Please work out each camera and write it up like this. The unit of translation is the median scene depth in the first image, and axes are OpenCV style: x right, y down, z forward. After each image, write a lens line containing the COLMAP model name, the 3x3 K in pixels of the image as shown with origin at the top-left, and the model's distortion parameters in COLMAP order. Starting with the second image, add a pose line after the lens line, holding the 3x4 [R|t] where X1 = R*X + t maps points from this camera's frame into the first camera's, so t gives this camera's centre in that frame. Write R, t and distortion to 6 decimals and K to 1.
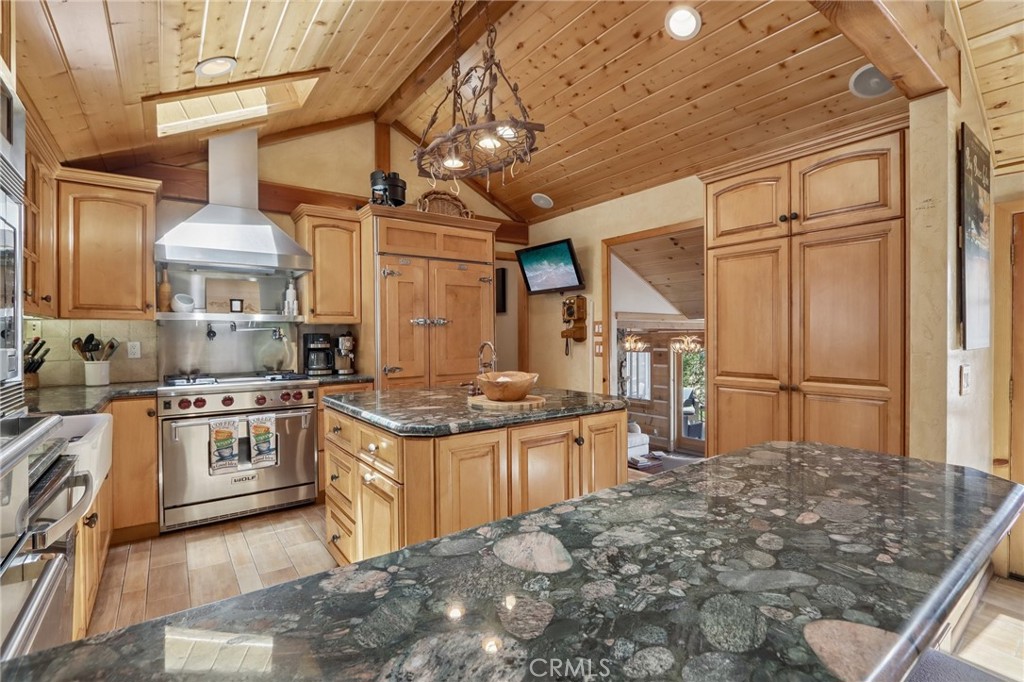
lens RADIAL K [[474.1, 0, 512.6], [0, 474.1, 338.6], [0, 0, 1]] dist [-0.004408, -0.000526]
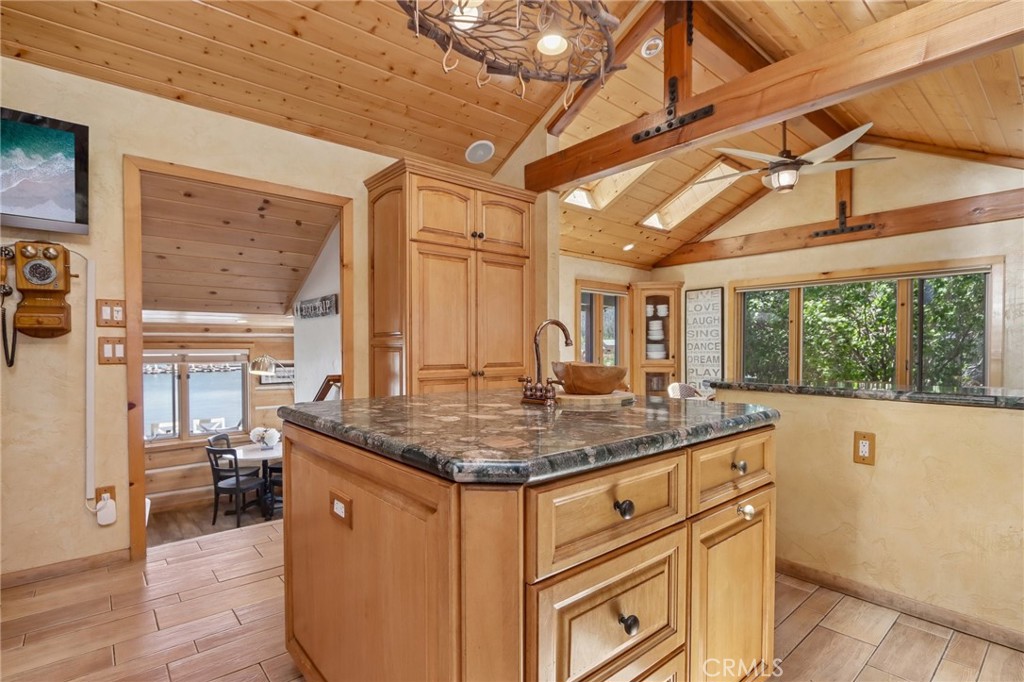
lens RADIAL K [[474.1, 0, 511.1], [0, 474.1, 345.7], [0, 0, 1]] dist [-0.004408, -0.000526]
pose [[-0.053161, -0.000406, 0.998586, -0.491180], [0.006256, 0.999980, 0.000739, 0.023724], [-0.998566, 0.006286, -0.053157, 0.738460]]
